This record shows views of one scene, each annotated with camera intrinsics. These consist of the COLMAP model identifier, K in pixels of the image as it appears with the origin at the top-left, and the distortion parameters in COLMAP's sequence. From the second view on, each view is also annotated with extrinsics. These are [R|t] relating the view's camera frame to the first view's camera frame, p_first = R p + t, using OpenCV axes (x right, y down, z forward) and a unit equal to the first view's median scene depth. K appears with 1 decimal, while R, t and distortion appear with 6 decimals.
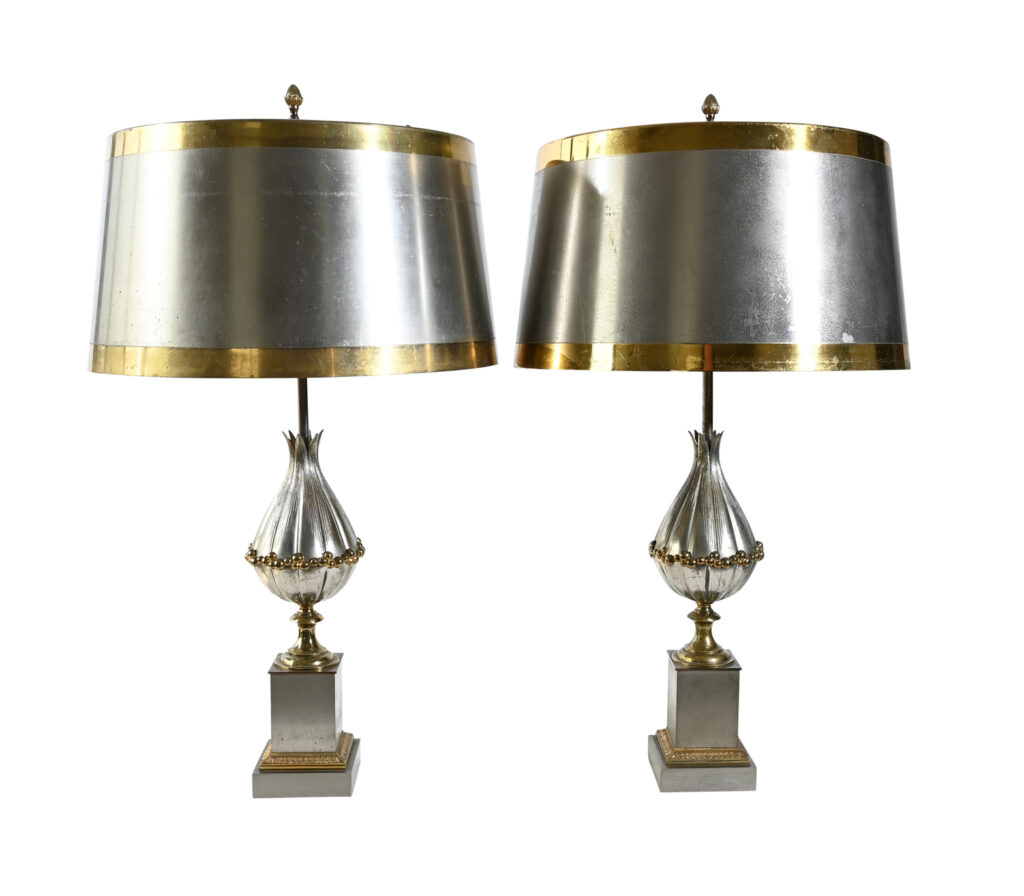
lens RADIAL K [[1191.2, 0, 554.0], [0, 1191.2, 484.3], [0, 0, 1]] dist [-0.002401, 0.000000]
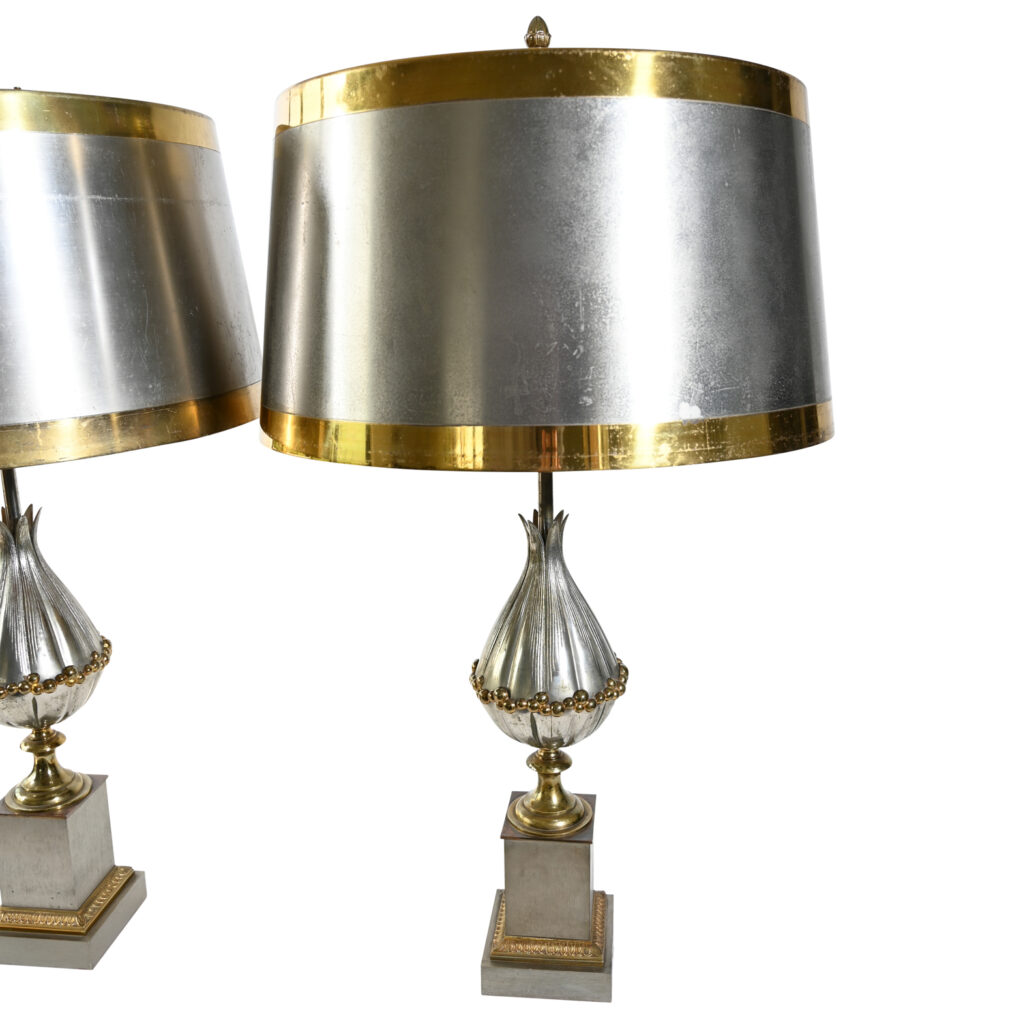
lens RADIAL K [[1022.6, 0, 512.6], [0, 1022.6, 513.1], [0, 0, 1]] dist [-0.012851, 0.000000]
pose [[0.985009, 0.016196, -0.171741, 0.224817], [0.000219, 0.995464, 0.095136, -0.108759], [0.172503, -0.093748, 0.980538, 0.423713]]
